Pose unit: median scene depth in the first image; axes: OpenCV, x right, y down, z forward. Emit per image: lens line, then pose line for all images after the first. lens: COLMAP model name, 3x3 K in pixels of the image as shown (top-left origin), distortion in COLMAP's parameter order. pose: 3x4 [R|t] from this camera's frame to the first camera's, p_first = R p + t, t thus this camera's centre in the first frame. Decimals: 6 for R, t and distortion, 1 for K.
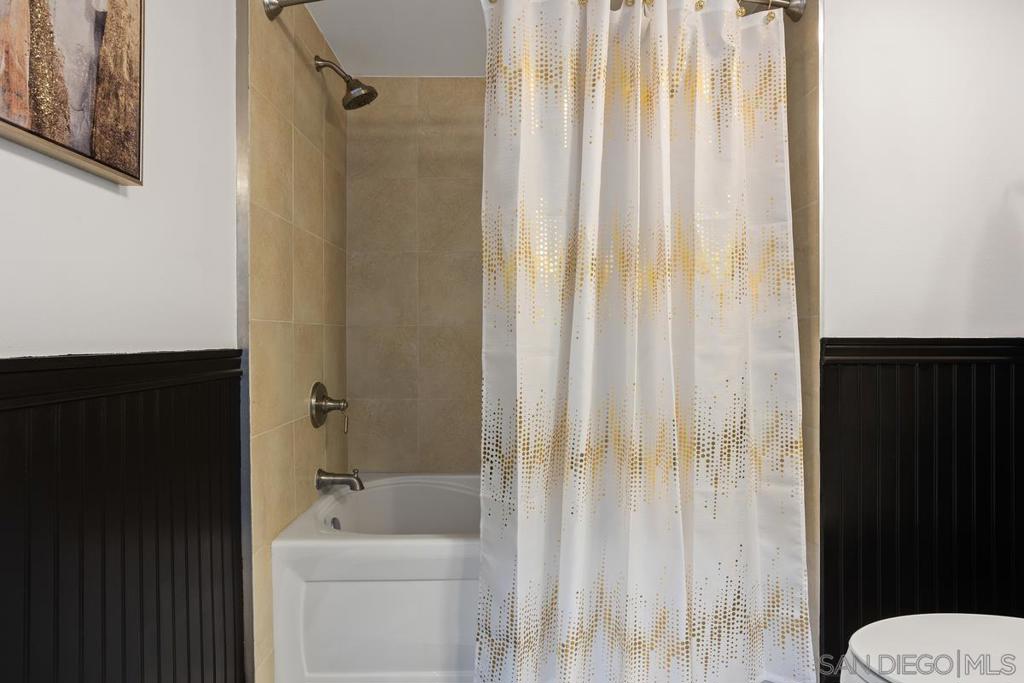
lens RADIAL K [[573.3, 0, 512.0], [0, 573.3, 341.5], [0, 0, 1]] dist [-0.039836, 0.000312]
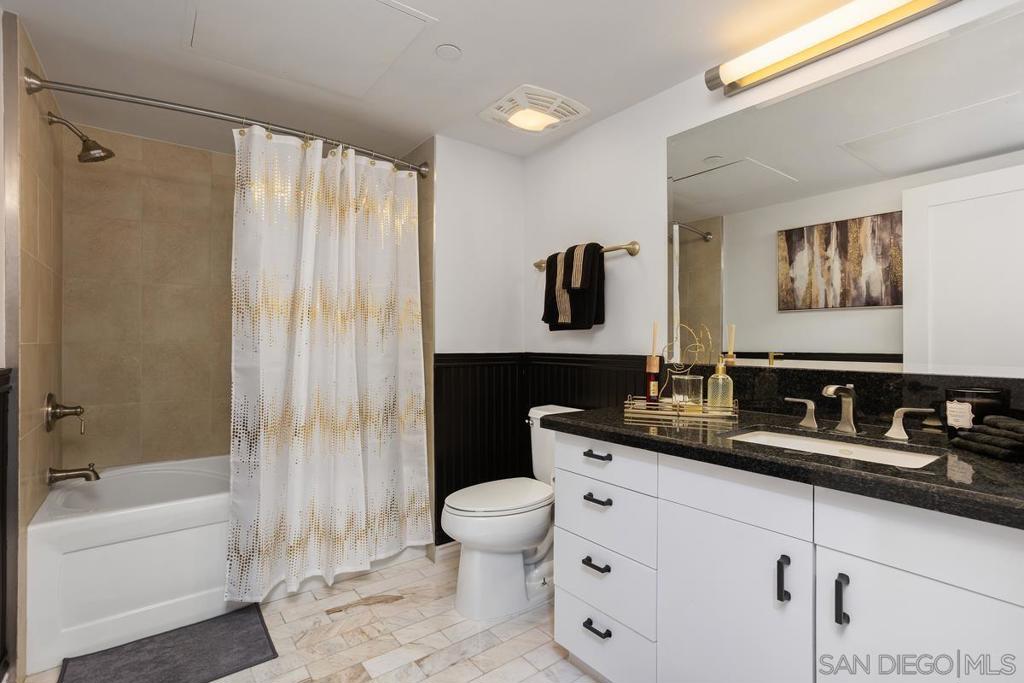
lens RADIAL K [[505.9, 0, 483.1], [0, 505.9, 341.3], [0, 0, 1]] dist [0.004070, 0.000772]
pose [[0.839817, 0.000161, 0.542869, -0.218355], [0.002518, 0.999988, -0.004191, -0.037131], [-0.542863, 0.004886, 0.839807, -0.475432]]
